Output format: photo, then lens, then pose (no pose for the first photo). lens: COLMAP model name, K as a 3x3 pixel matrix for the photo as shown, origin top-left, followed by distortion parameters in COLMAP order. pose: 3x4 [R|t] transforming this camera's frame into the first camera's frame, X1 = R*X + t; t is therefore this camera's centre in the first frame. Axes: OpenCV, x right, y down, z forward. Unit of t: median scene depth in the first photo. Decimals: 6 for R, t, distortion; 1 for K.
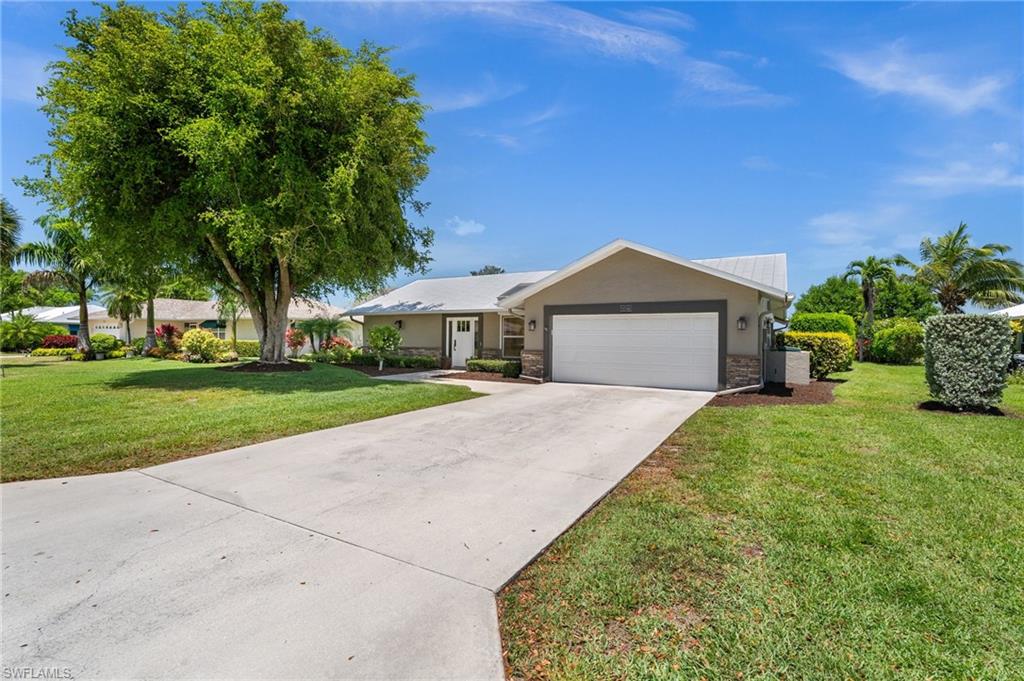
lens RADIAL K [[475.3, 0, 512.0], [0, 475.3, 340.5], [0, 0, 1]] dist [-0.000885, -0.000103]
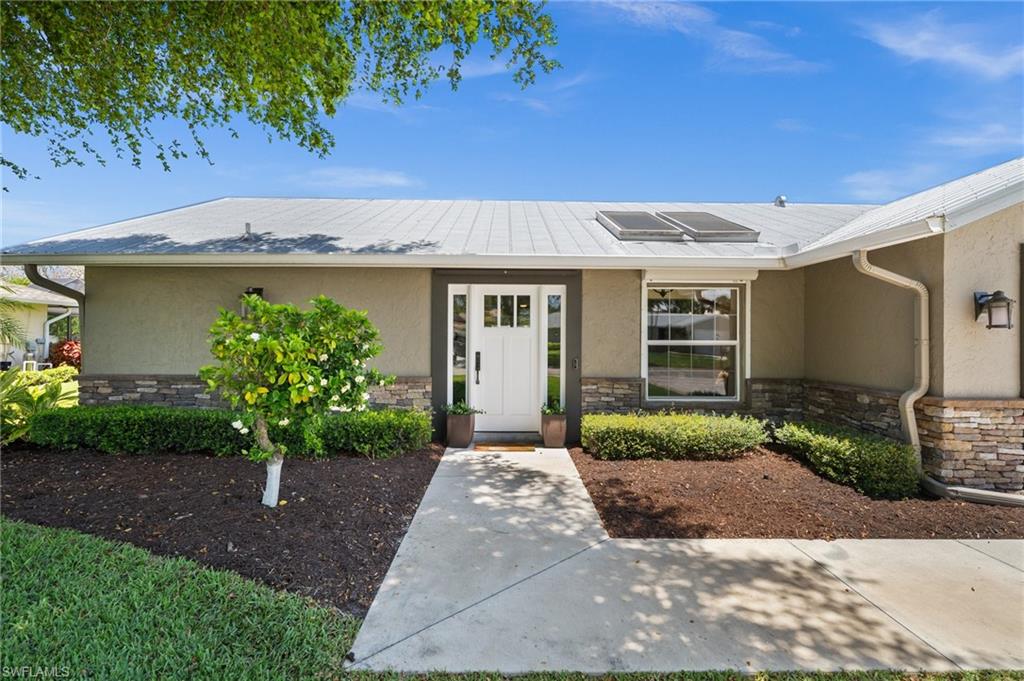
lens RADIAL K [[487.1, 0, 512.0], [0, 487.1, 340.5], [0, 0, 1]] dist [0.000831, 0.000022]
pose [[0.860312, -0.010166, 0.509667, -0.278172], [0.000592, 0.999820, 0.018944, -0.015938], [-0.509768, -0.015996, 0.860163, 0.711859]]
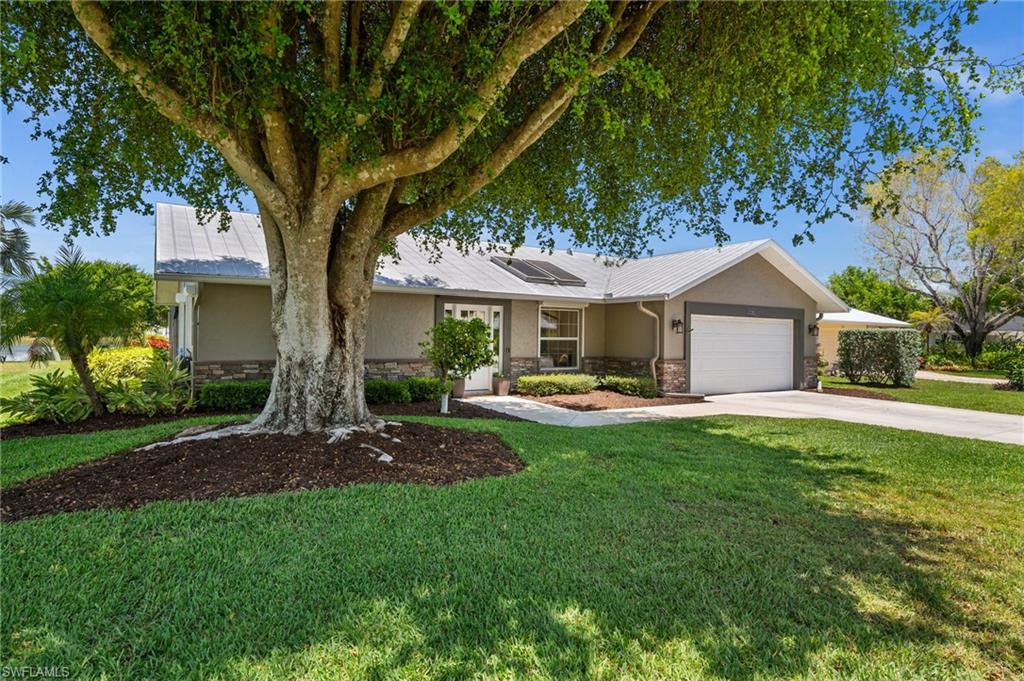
lens RADIAL K [[553.0, 0, 512.0], [0, 553.0, 340.5], [0, 0, 1]] dist [-0.000116, -0.000084]
pose [[0.466206, -0.012599, 0.884586, -0.681421], [-0.012661, 0.999701, 0.020911, -0.020026], [-0.884585, -0.020948, 0.465908, 0.653517]]
